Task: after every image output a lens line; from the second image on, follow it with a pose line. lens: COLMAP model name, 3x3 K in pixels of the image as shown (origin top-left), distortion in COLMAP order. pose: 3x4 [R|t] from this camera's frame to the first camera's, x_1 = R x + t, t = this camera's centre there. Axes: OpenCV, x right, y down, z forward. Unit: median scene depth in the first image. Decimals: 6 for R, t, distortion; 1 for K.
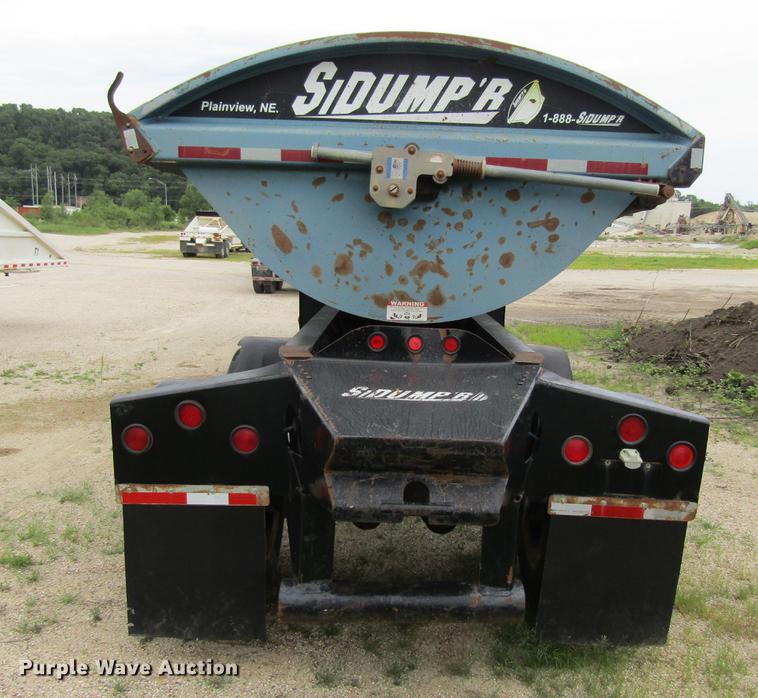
lens RADIAL K [[738.3, 0, 406.0], [0, 738.3, 364.1], [0, 0, 1]] dist [-0.004044, -0.019416]
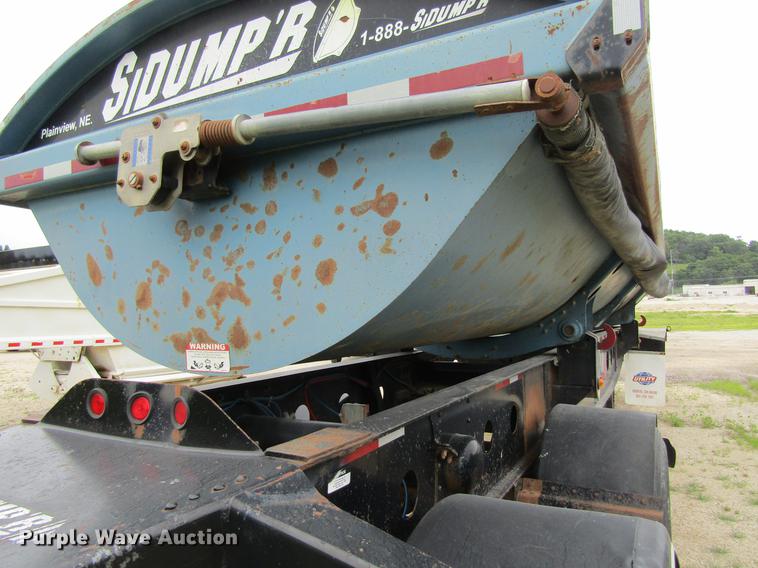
lens RADIAL K [[539.2, 0, 379.0], [0, 539.2, 284.0], [0, 0, 1]] dist [-0.009375, -0.001508]
pose [[0.871606, -0.071953, -0.484897, 0.404210], [-0.036752, 0.976793, -0.211007, -0.040769], [0.488827, 0.201736, 0.848735, 0.671853]]
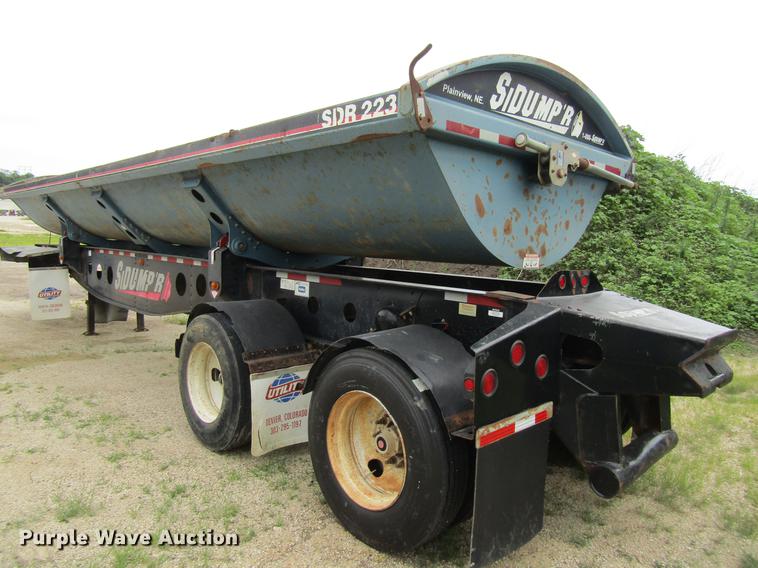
lens RADIAL K [[538.0, 0, 383.7], [0, 538.0, 281.8], [0, 0, 1]] dist [-0.001955, 0.005169]
pose [[0.728641, -0.061565, 0.682124, -0.932251], [0.101761, 0.994629, -0.018930, -0.043836], [-0.677294, 0.083207, 0.730992, 0.475765]]
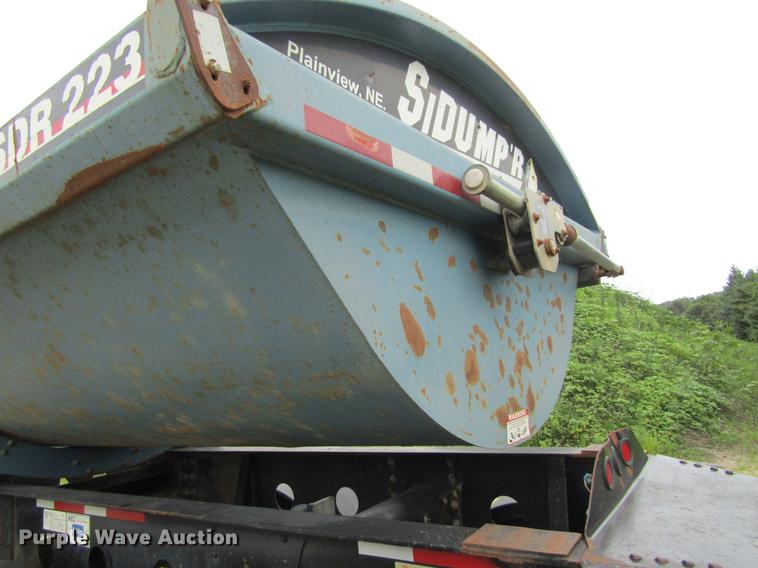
lens RADIAL K [[538.0, 0, 383.7], [0, 538.0, 281.8], [0, 0, 1]] dist [-0.001955, 0.005169]
pose [[0.574280, 0.033619, 0.817968, -0.508155], [0.251110, 0.943759, -0.215088, -0.128037], [-0.779196, 0.328921, 0.533540, 0.823639]]
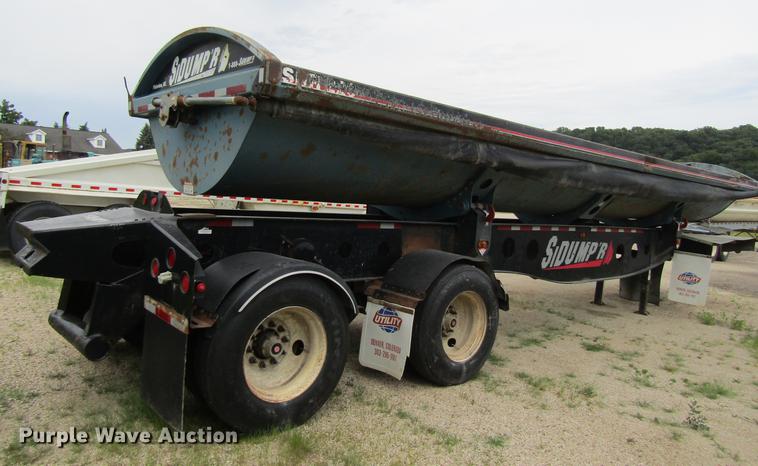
lens RADIAL K [[537.2, 0, 380.4], [0, 537.2, 211.1], [0, 0, 1]] dist [0.000748, -0.000326]
pose [[0.658736, 0.036970, -0.751465, 1.282624], [-0.172574, 0.979587, -0.103086, 0.032907], [0.732315, 0.197590, 0.651670, 0.553304]]
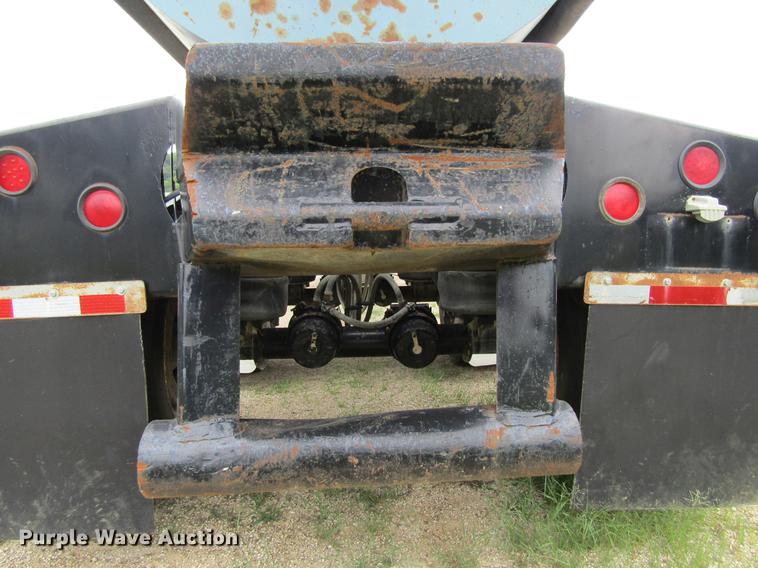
lens RADIAL K [[539.2, 0, 379.0], [0, 539.2, 284.0], [0, 0, 1]] dist [-0.009375, -0.001508]
pose [[0.998116, -0.055894, 0.025310, 0.001660], [0.057565, 0.995815, -0.070985, 0.197455], [-0.021237, 0.072308, 0.997156, 0.502898]]
